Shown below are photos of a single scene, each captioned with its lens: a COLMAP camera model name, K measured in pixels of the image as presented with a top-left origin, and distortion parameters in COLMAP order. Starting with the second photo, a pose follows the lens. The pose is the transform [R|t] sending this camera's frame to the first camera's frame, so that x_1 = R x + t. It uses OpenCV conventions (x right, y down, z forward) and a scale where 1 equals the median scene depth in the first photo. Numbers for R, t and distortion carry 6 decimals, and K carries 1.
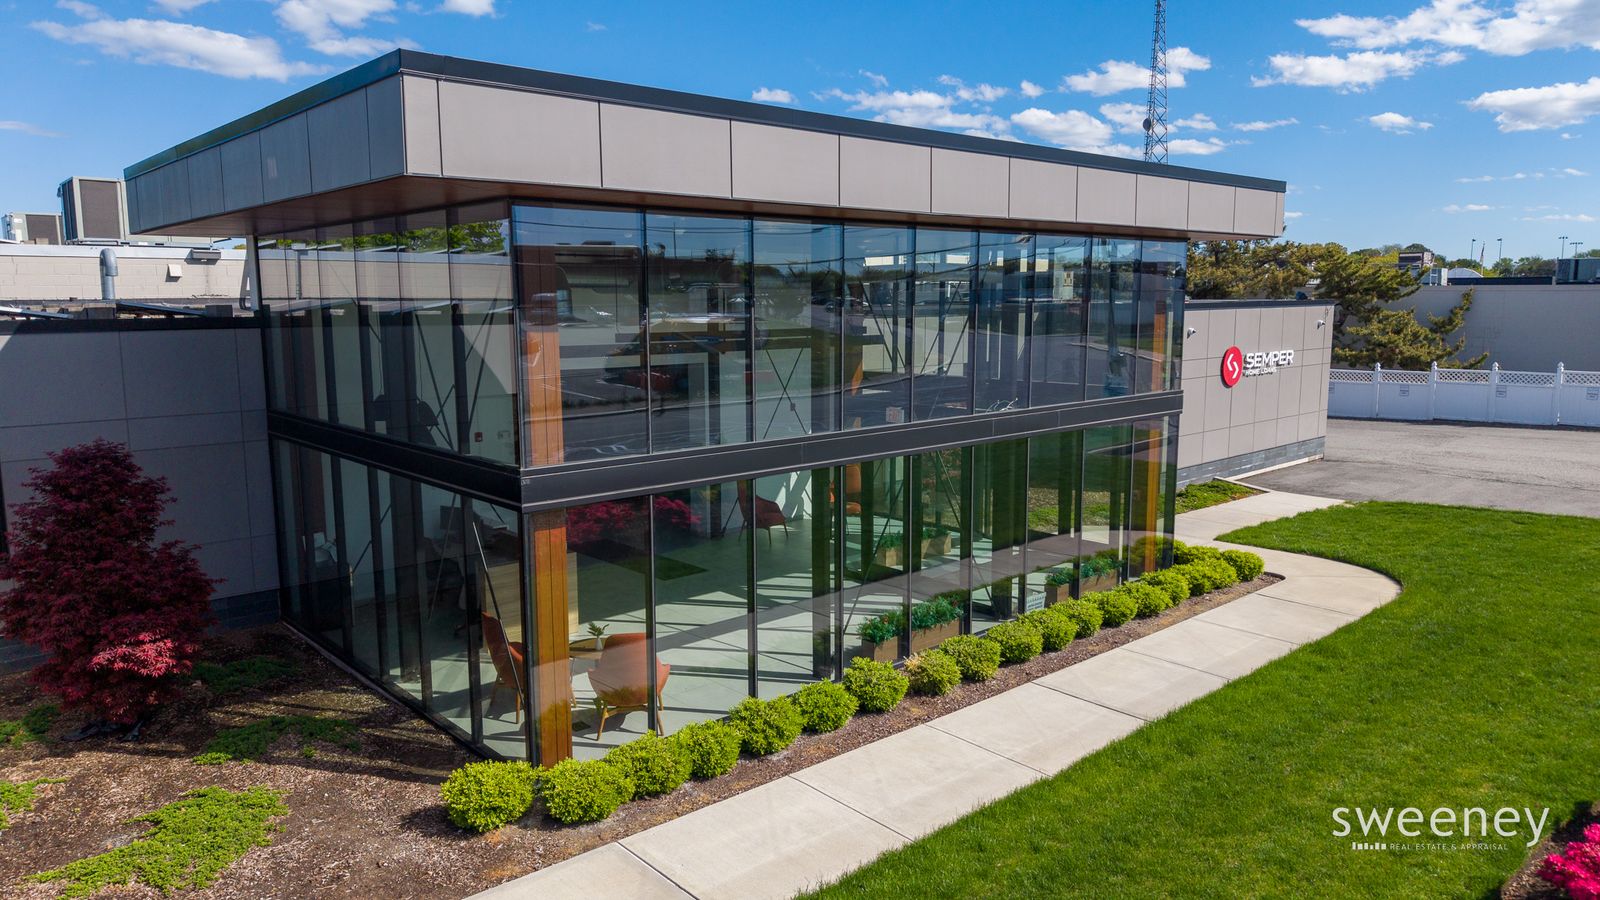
lens RADIAL K [[1070.2, 0, 793.2], [0, 1070.2, 451.8], [0, 0, 1]] dist [0.033856, -0.034646]
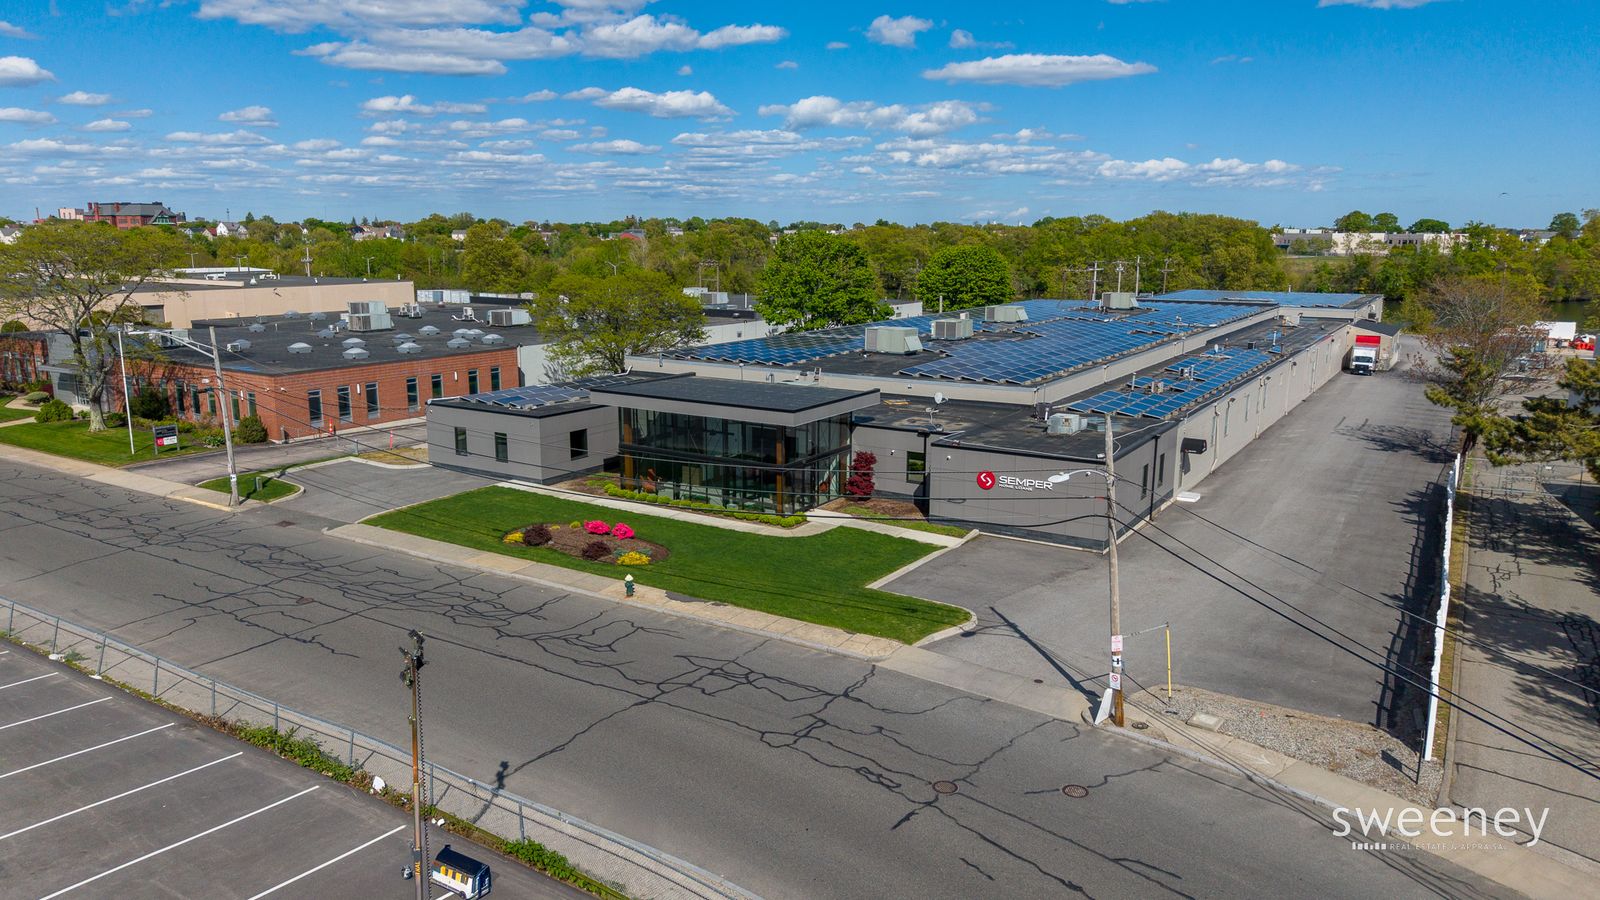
lens RADIAL K [[1070.2, 0, 802.0], [0, 1070.2, 447.6], [0, 0, 1]] dist [0.033856, -0.034646]
pose [[0.274495, 0.193358, -0.941948, 1.378585], [-0.142092, 0.976977, 0.159141, -0.256562], [0.951032, 0.090160, 0.295650, 0.026847]]
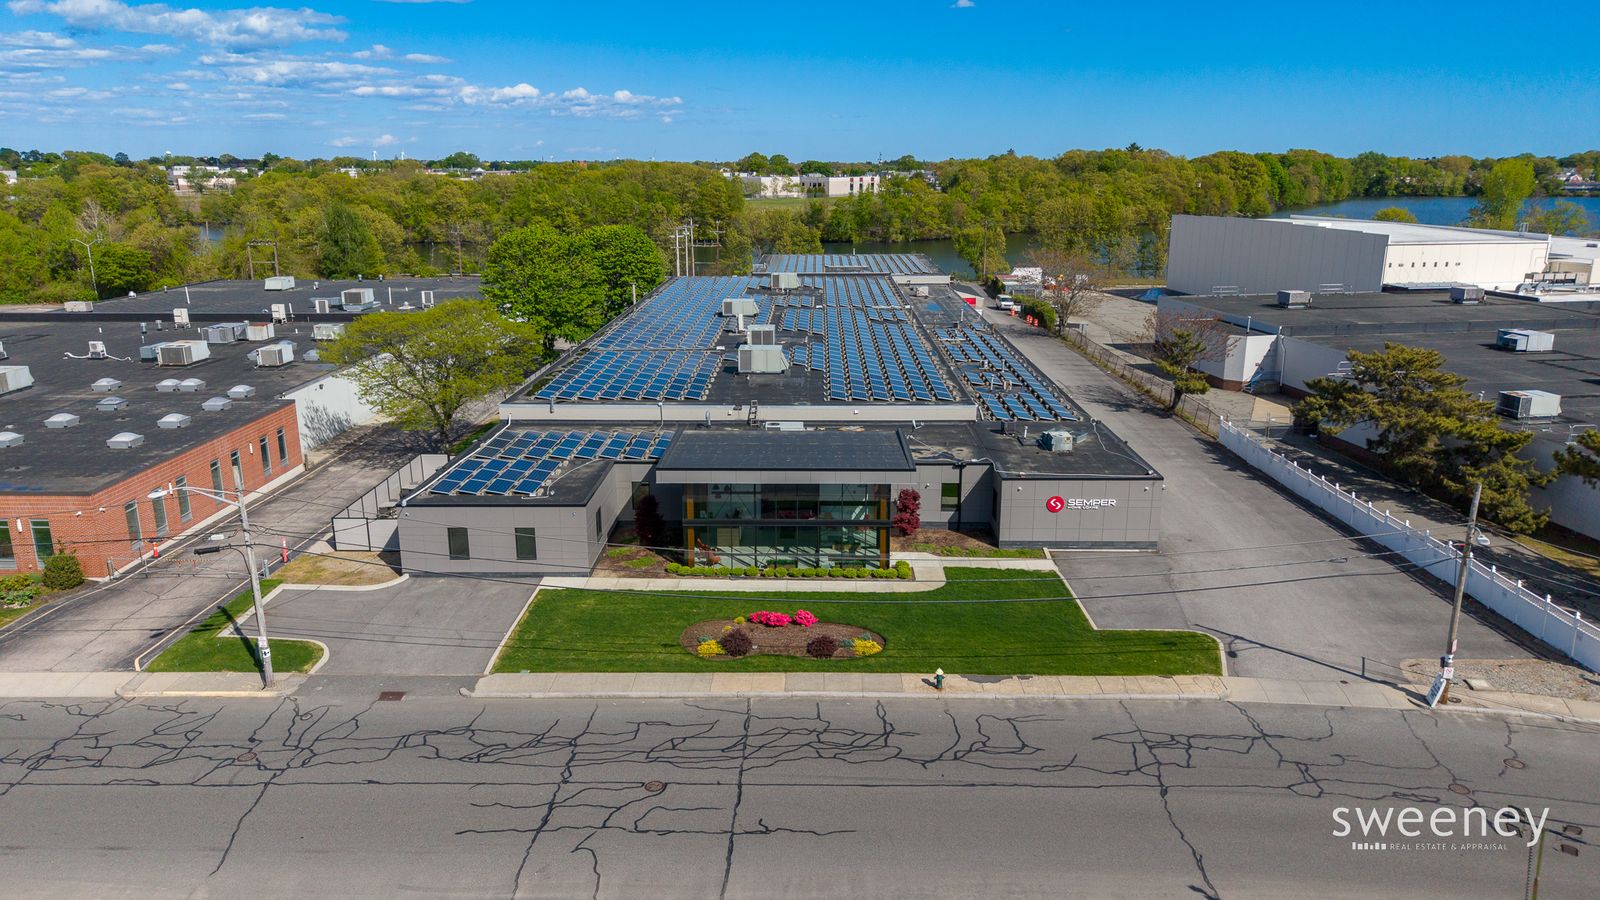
lens RADIAL K [[1070.2, 0, 800.1], [0, 1070.2, 444.5], [0, 0, 1]] dist [0.033856, -0.034646]
pose [[0.736528, 0.176059, -0.653092, 0.928321], [-0.100770, 0.983317, 0.151437, -0.312367], [0.668858, -0.045725, 0.741982, -0.689032]]
